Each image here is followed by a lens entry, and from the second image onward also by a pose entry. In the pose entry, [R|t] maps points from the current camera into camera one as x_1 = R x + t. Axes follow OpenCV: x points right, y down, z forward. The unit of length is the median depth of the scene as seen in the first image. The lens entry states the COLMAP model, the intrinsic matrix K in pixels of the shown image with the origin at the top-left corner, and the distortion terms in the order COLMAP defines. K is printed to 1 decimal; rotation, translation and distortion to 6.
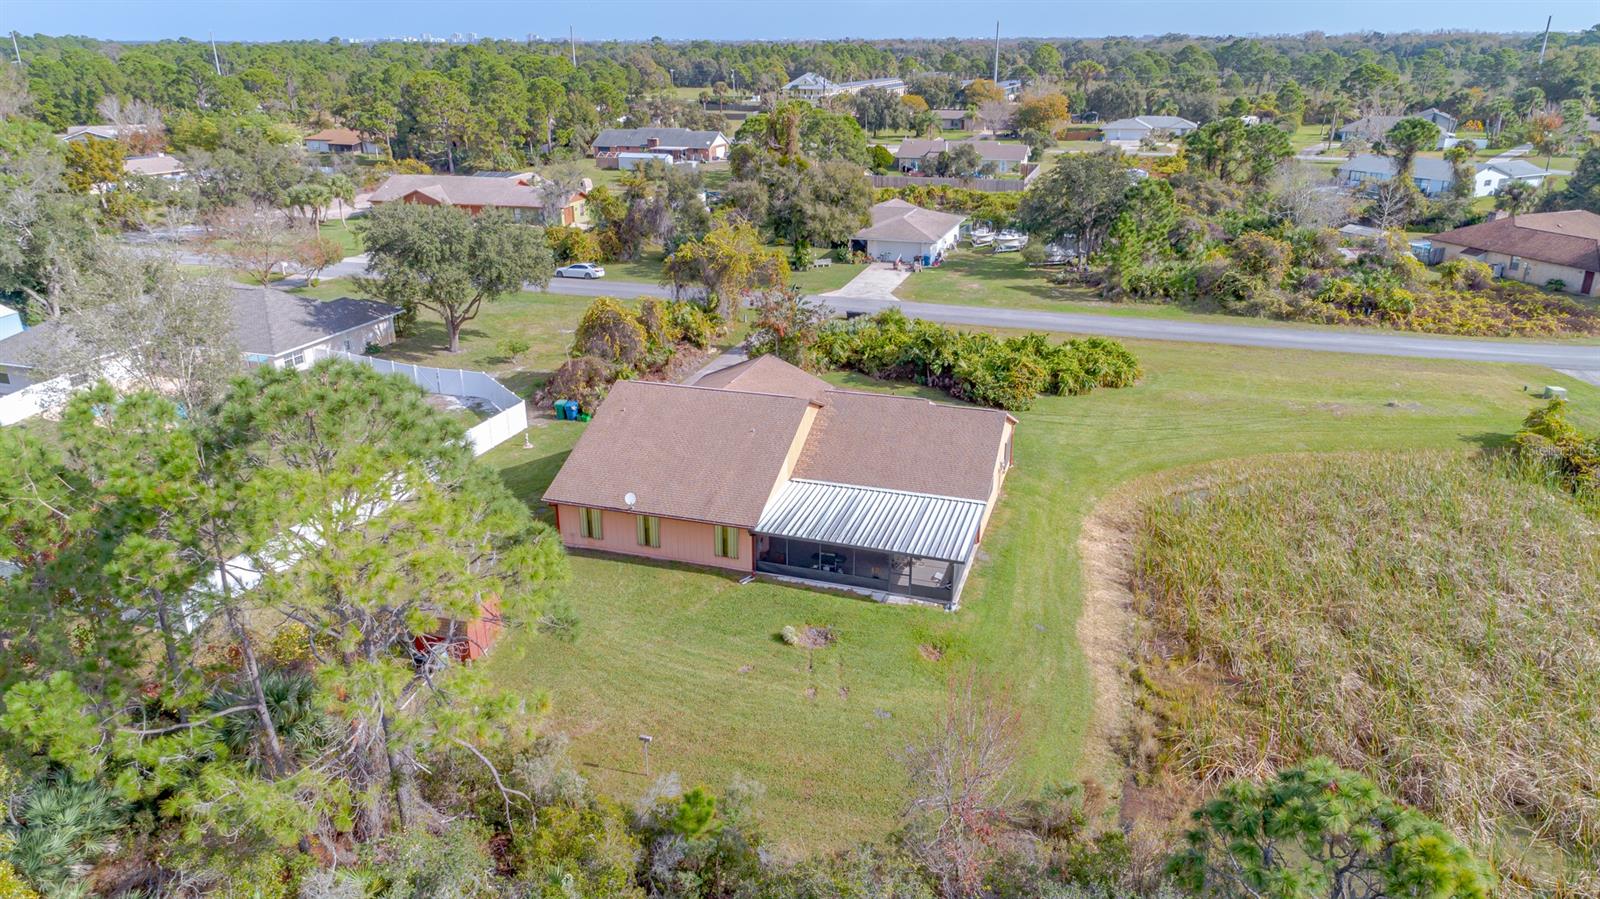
lens RADIAL K [[1090.0, 0, 797.7], [0, 1090.0, 446.5], [0, 0, 1]] dist [0.020201, 0.002422]
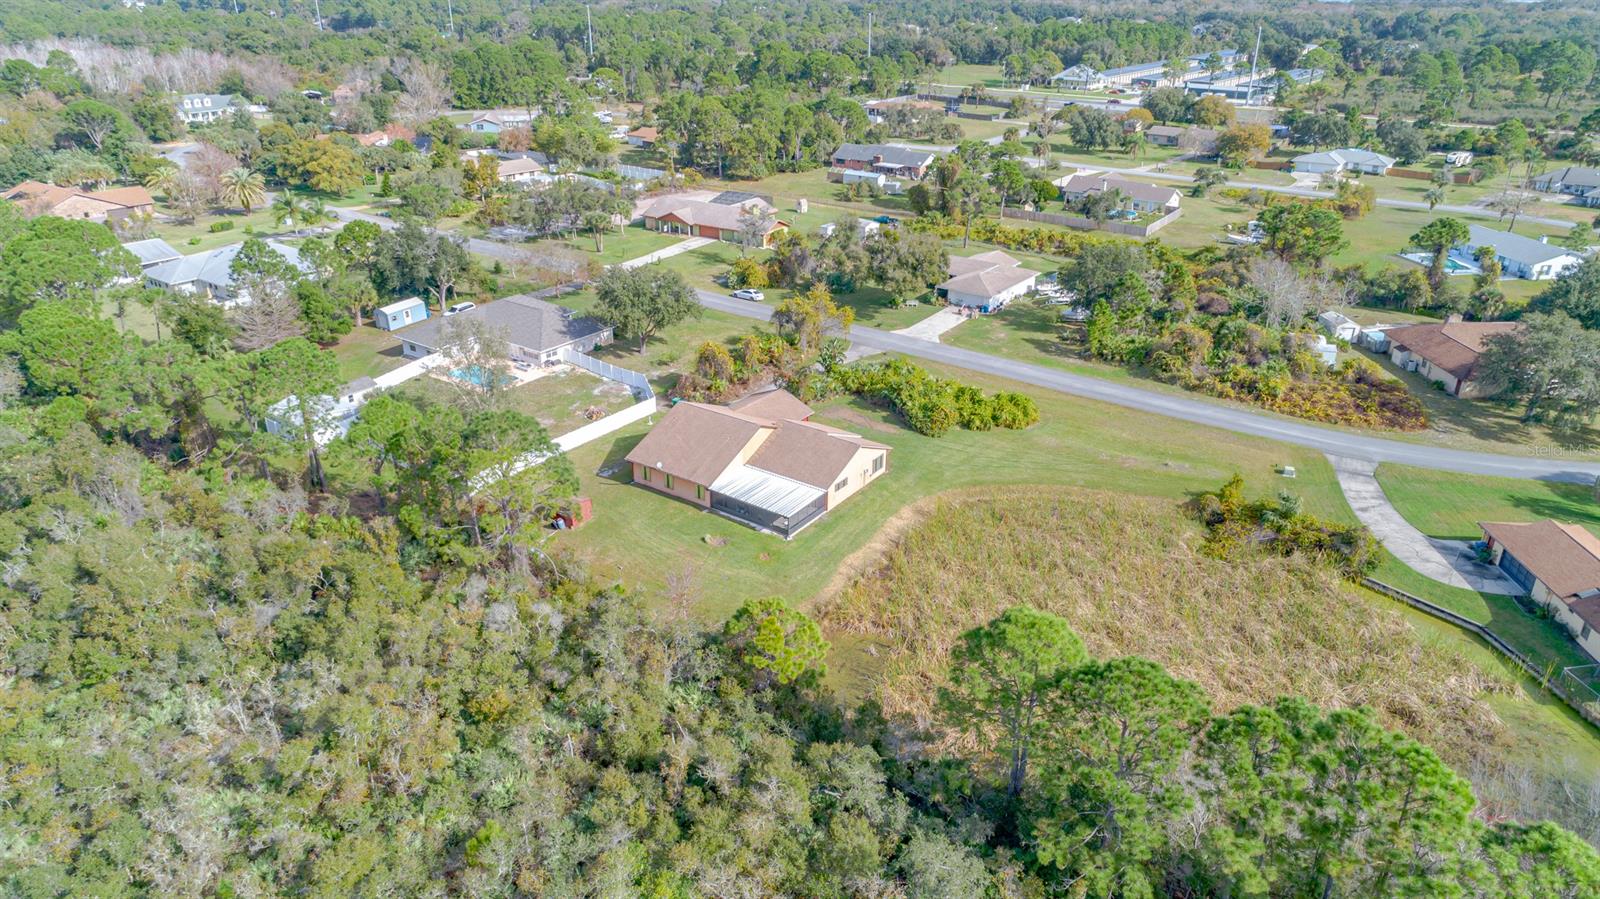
lens RADIAL K [[1072.1, 0, 800.0], [0, 1072.1, 449.5], [0, 0, 1]] dist [0.019261, 0.002094]
pose [[0.954334, 0.134932, -0.266533, 0.407037], [-0.116320, 0.989611, 0.084503, -0.116985], [0.275166, -0.049641, 0.960114, -0.567808]]
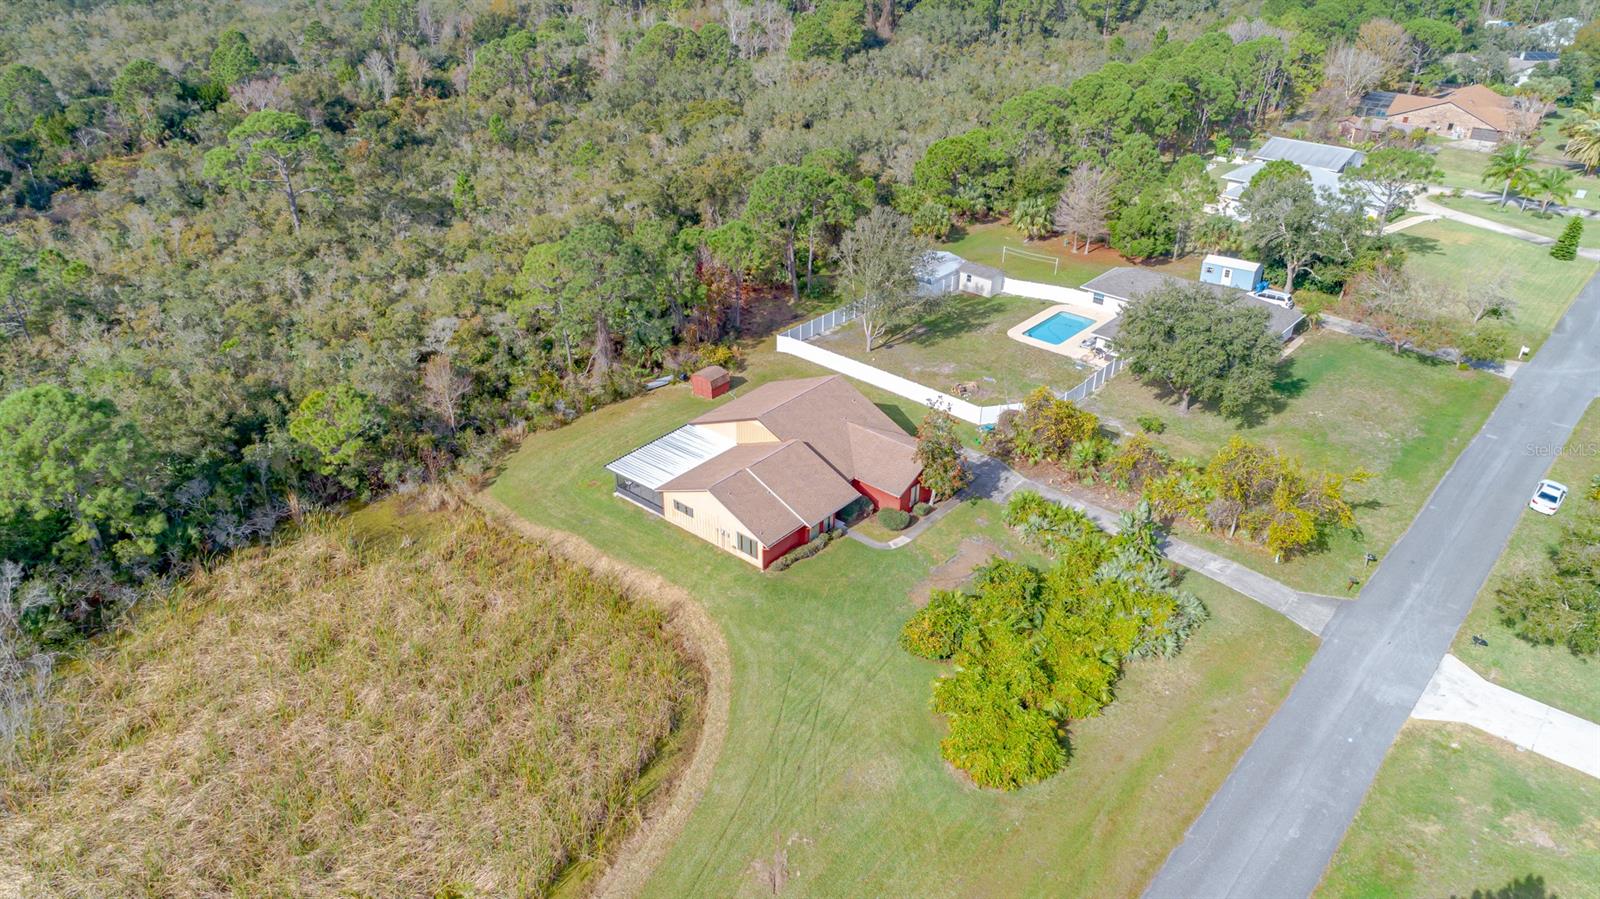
lens RADIAL K [[1090.0, 0, 797.7], [0, 1090.0, 446.5], [0, 0, 1]] dist [0.020201, 0.002422]
pose [[-0.383553, 0.454996, -0.803658, 0.890542], [-0.330011, 0.745230, 0.579418, -0.660262], [0.862543, 0.487454, -0.135681, 0.881980]]
